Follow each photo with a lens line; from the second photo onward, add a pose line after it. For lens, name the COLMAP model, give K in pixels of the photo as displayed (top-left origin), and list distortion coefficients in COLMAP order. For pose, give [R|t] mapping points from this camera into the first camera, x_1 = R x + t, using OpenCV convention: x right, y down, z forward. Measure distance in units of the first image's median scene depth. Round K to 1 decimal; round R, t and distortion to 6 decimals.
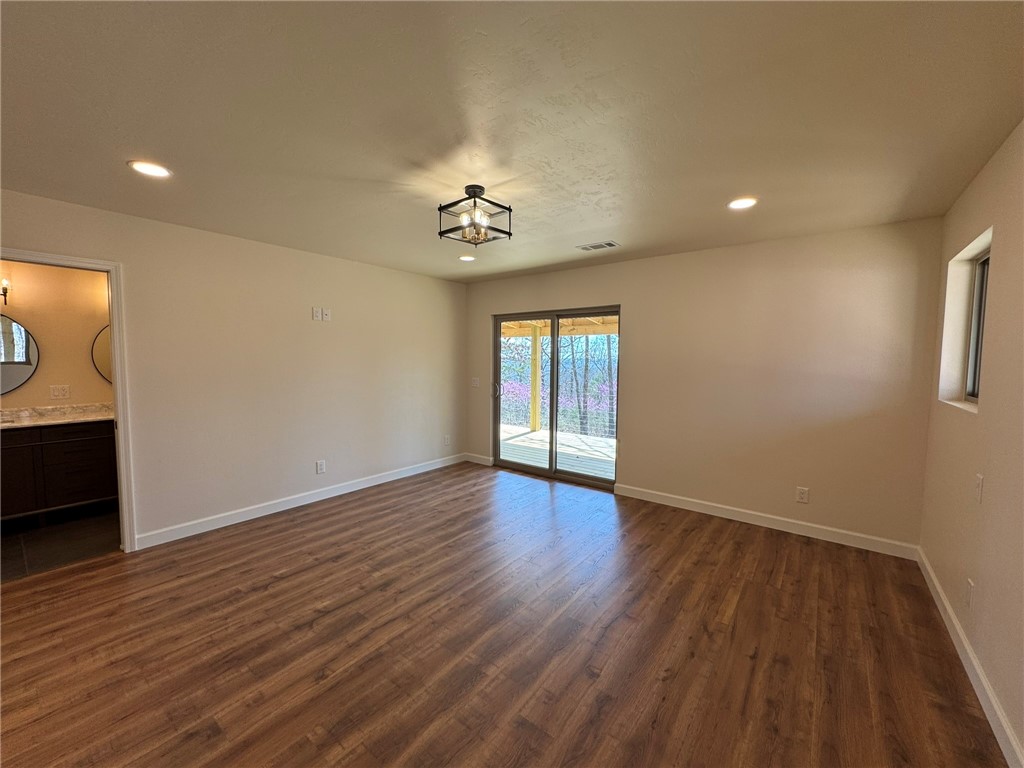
lens RADIAL K [[407.0, 0, 512.0], [0, 407.0, 385.3], [0, 0, 1]] dist [-0.003079, 0.000843]
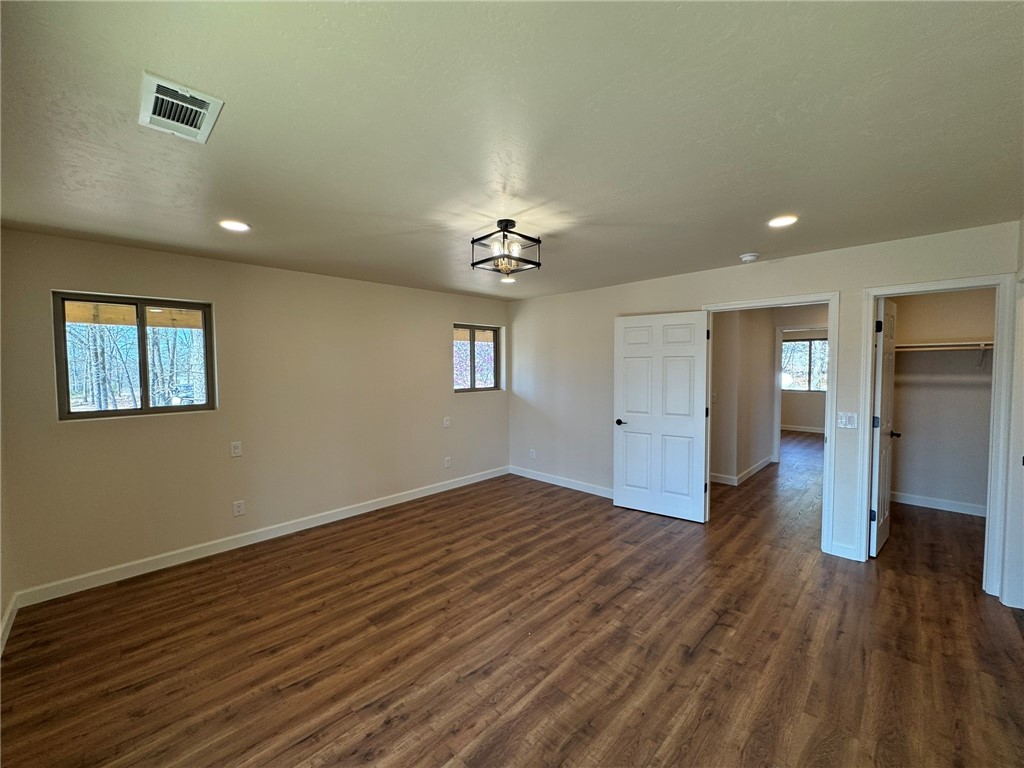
lens RADIAL K [[407.0, 0, 511.7], [0, 407.0, 380.4], [0, 0, 1]] dist [-0.003079, 0.000843]
pose [[-0.992907, -0.003757, 0.118836, -0.224430], [0.009127, 0.994143, 0.107684, -0.183341], [-0.118545, 0.108004, -0.987057, 2.008607]]
